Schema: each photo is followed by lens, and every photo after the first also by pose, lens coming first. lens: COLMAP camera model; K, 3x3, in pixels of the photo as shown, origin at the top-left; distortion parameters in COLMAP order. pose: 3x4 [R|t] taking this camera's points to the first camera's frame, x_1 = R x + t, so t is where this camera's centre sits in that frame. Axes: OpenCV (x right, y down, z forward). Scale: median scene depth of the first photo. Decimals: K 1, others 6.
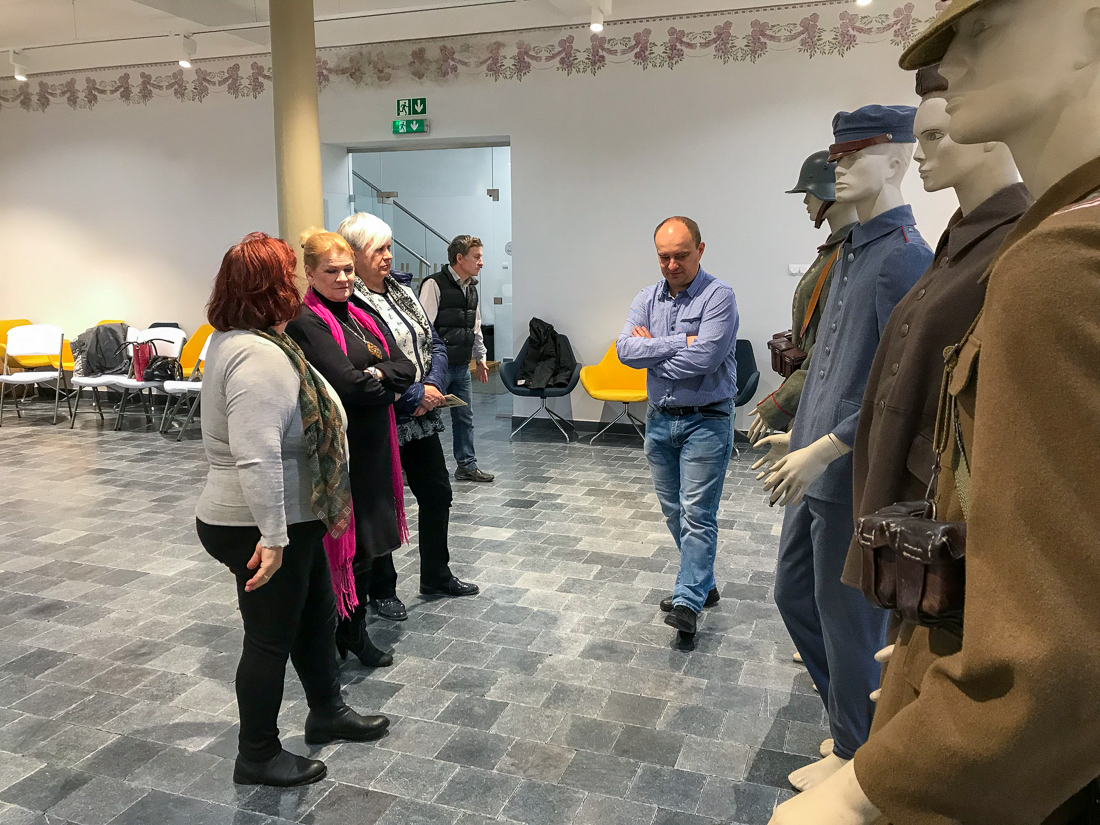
lens RADIAL K [[890.6, 0, 548.7], [0, 890.6, 409.2], [0, 0, 1]] dist [0.089111, -0.222440]
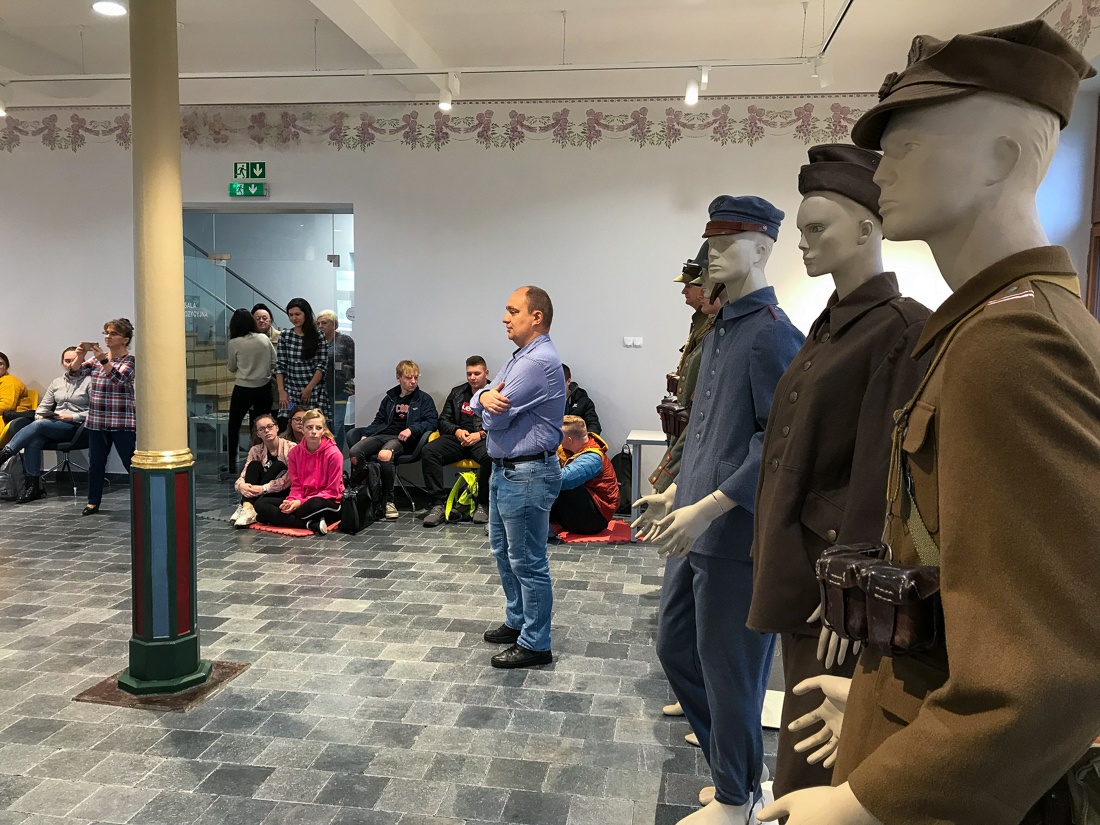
lens RADIAL K [[895.3, 0, 549.8], [0, 895.3, 407.6], [0, 0, 1]] dist [0.015241, -0.010222]
pose [[0.979238, 0.001636, 0.202707, -0.050837], [0.013838, 0.997095, -0.074894, 0.001454], [-0.202241, 0.076144, 0.976371, -0.011440]]
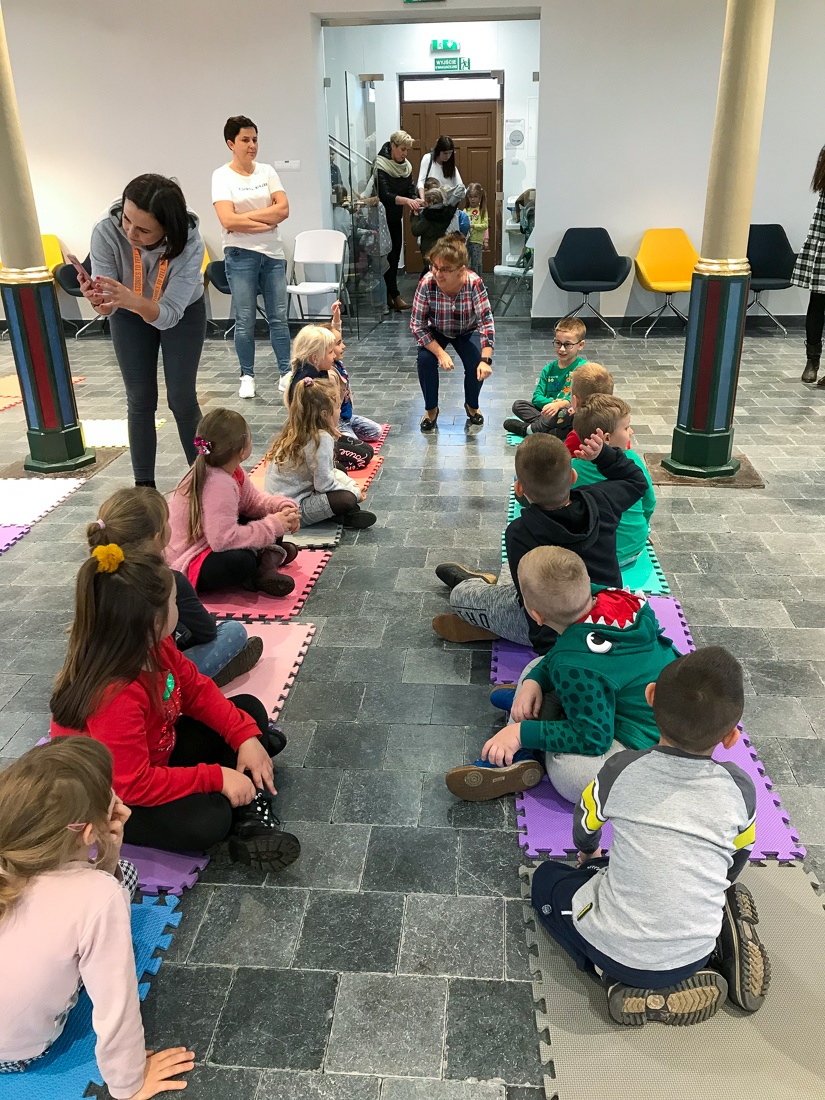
lens RADIAL K [[902.3, 0, 412.5], [0, 902.3, 550.0], [0, 0, 1]] dist [0.003103, 0.011320]
pose [[0.962127, -0.119495, 0.245014, -0.785676], [0.060552, 0.970031, 0.235315, 0.024161], [-0.265791, -0.211567, 0.940529, 0.043148]]
